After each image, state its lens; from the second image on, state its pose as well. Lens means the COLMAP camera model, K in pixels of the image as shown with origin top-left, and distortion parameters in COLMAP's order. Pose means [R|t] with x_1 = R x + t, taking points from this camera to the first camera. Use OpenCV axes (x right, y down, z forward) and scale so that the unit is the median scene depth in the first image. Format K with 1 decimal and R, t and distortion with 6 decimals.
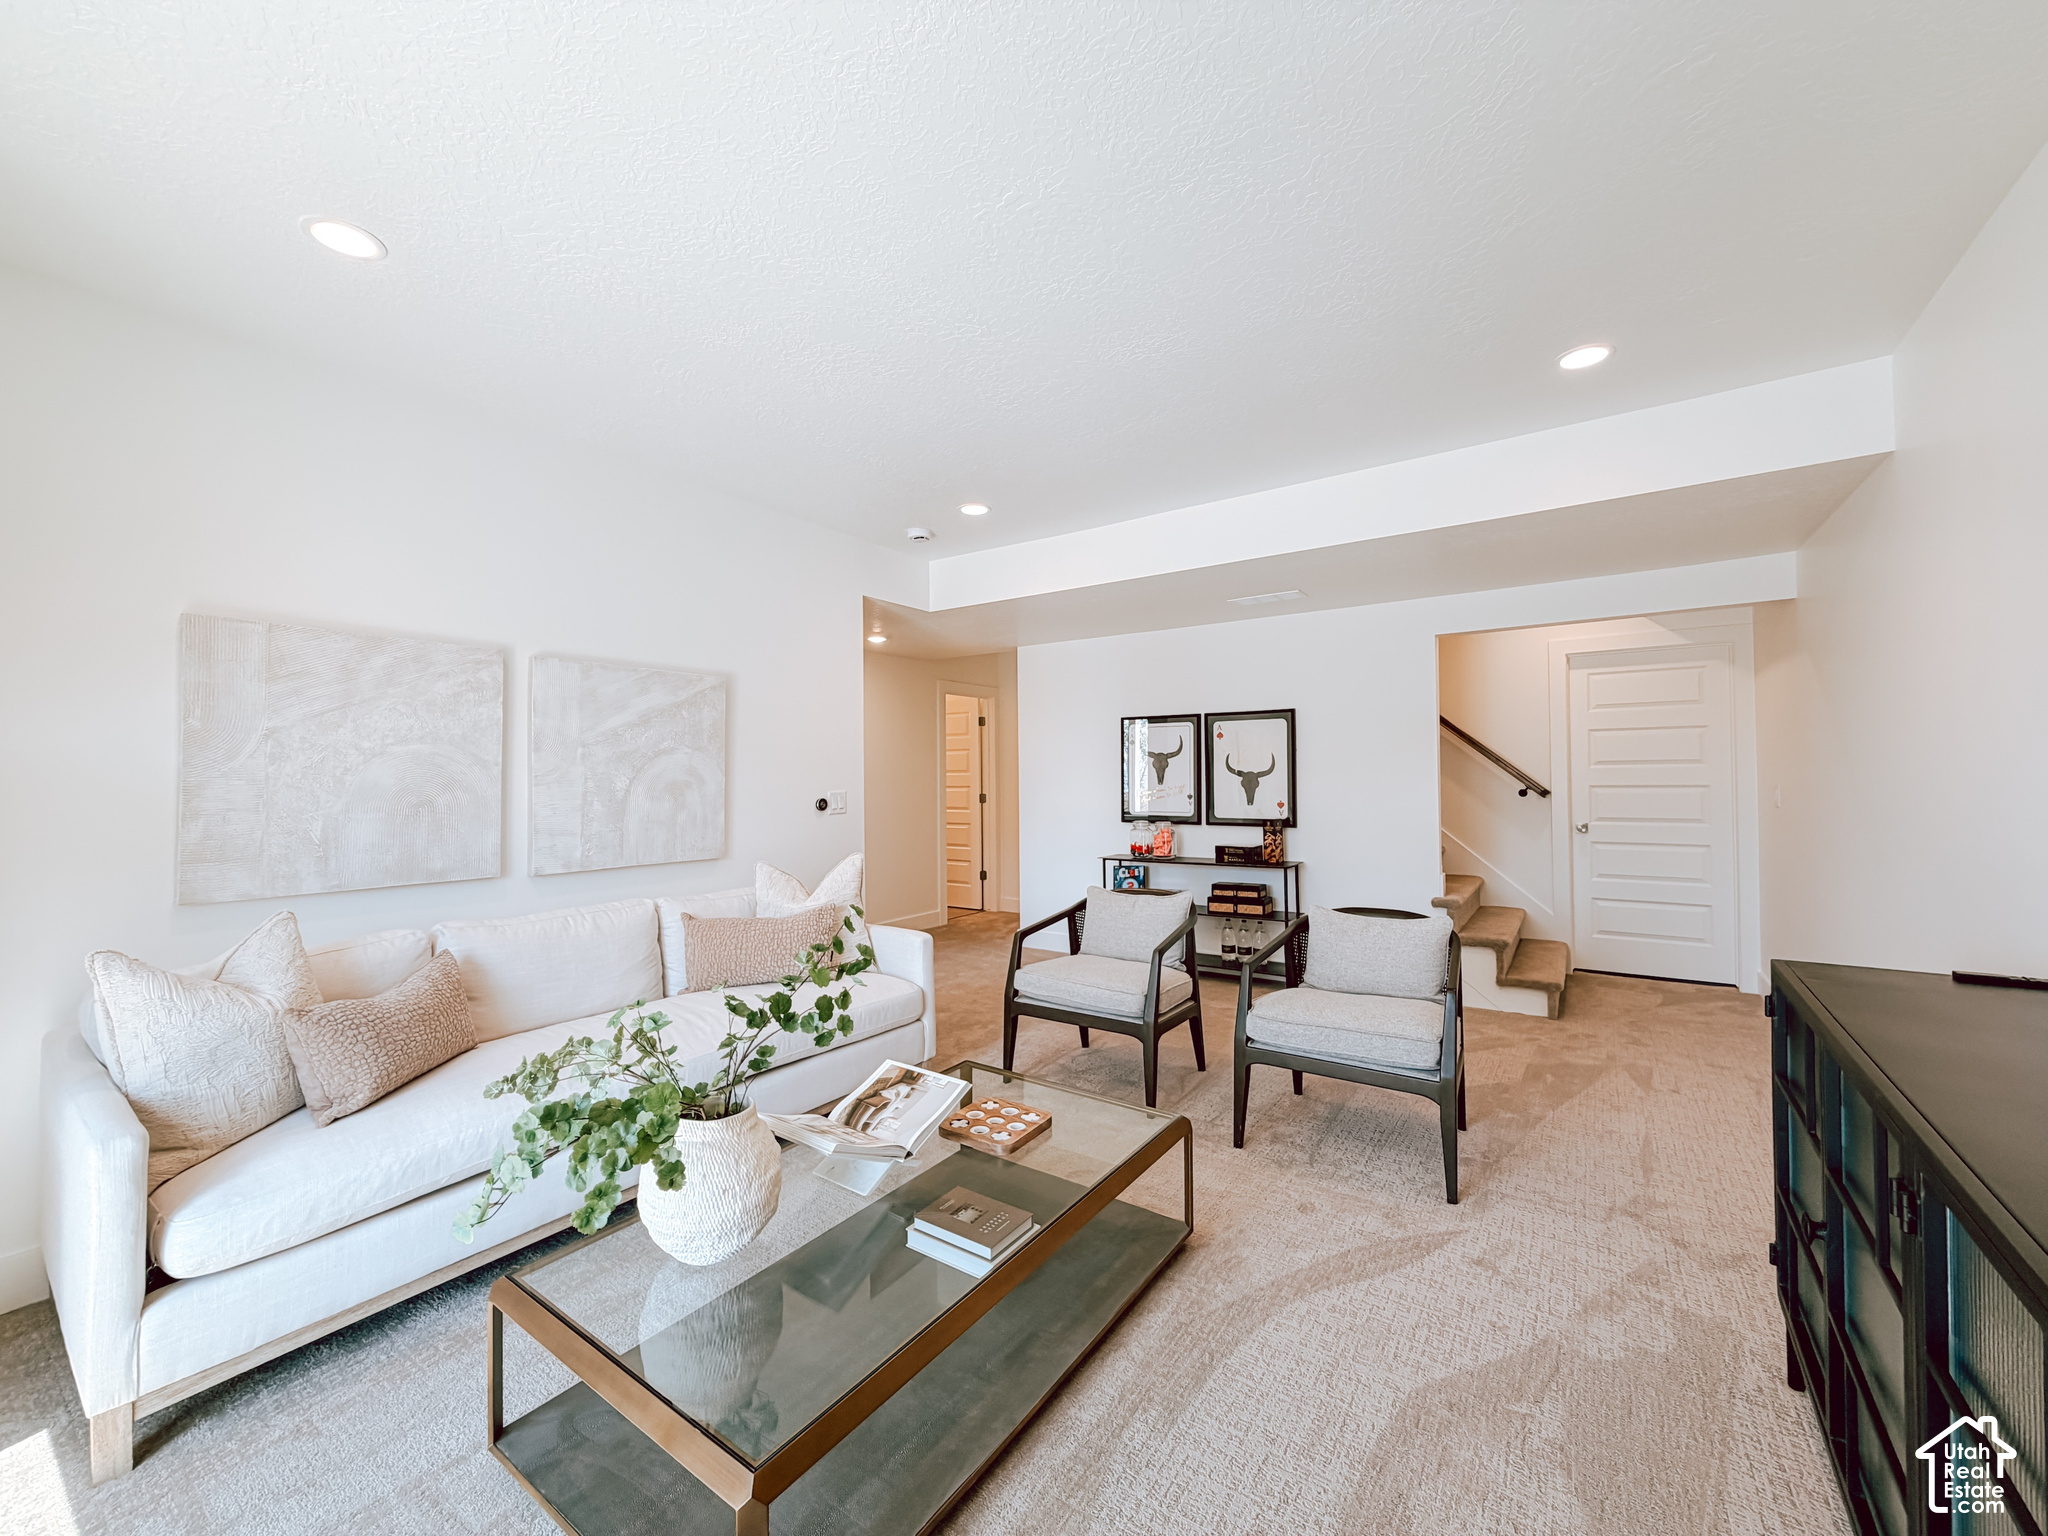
lens RADIAL K [[813.3, 0, 1024.1], [0, 813.3, 771.5], [0, 0, 1]] dist [0.000183, 0.000014]
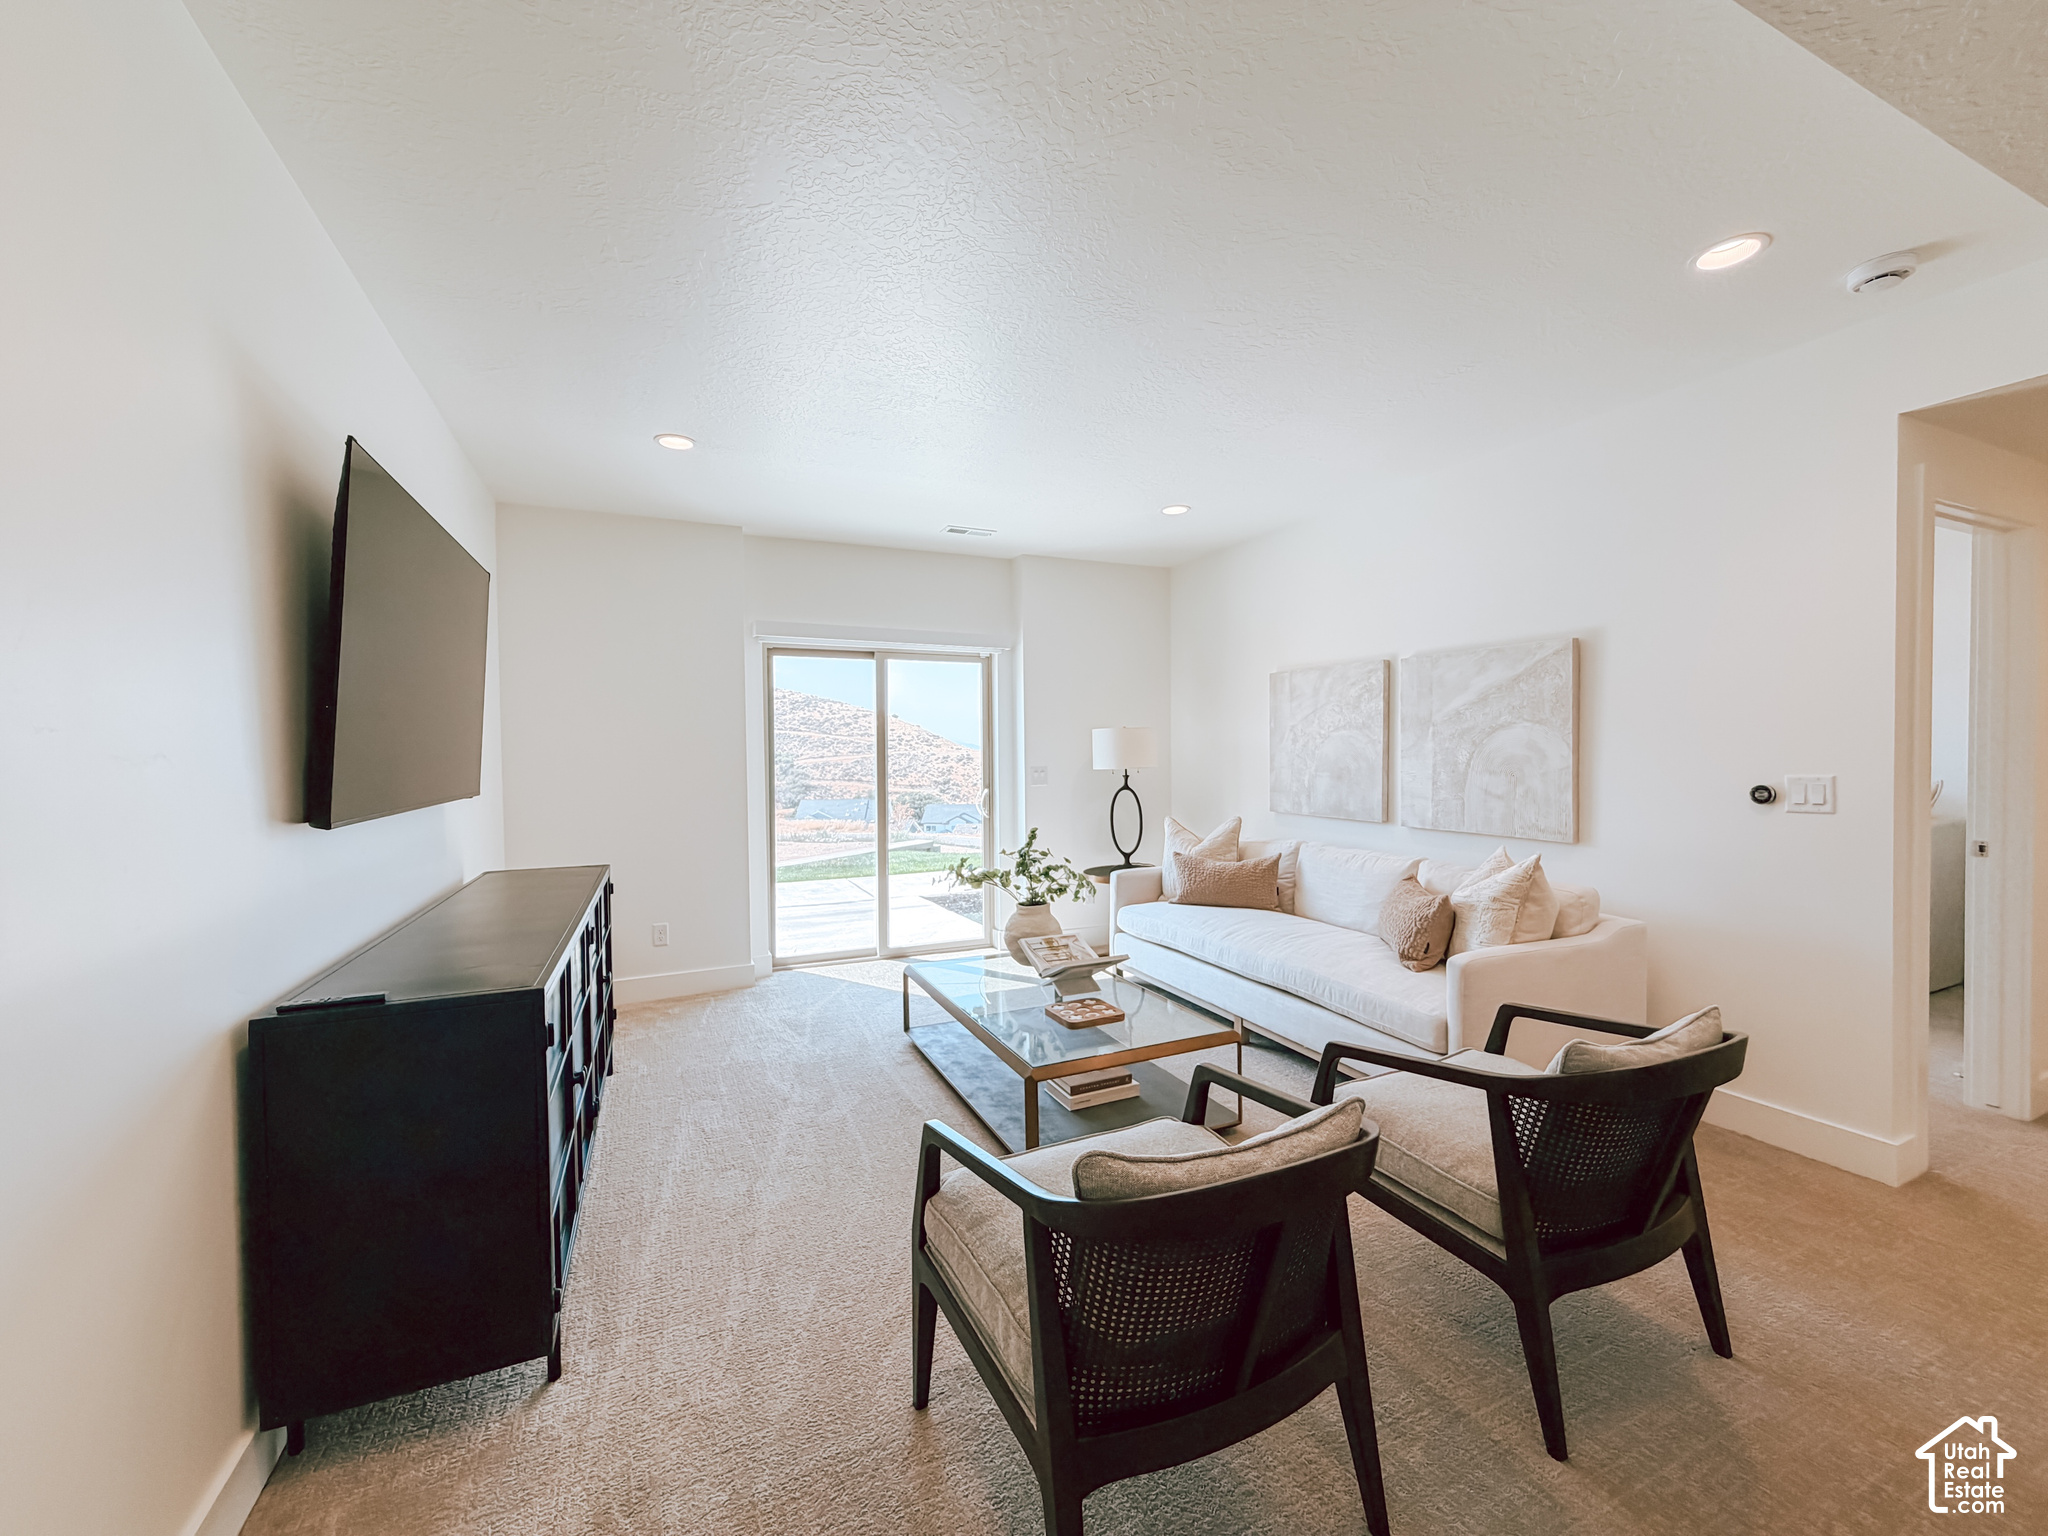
lens RADIAL K [[813.3, 0, 1019.6], [0, 813.3, 760.8], [0, 0, 1]] dist [0.000183, 0.000014]
pose [[-0.506908, 0.027106, -0.861574, 0.790045], [0.022186, 0.999585, 0.018395, -0.014792], [0.861714, -0.009790, -0.507299, 1.065979]]
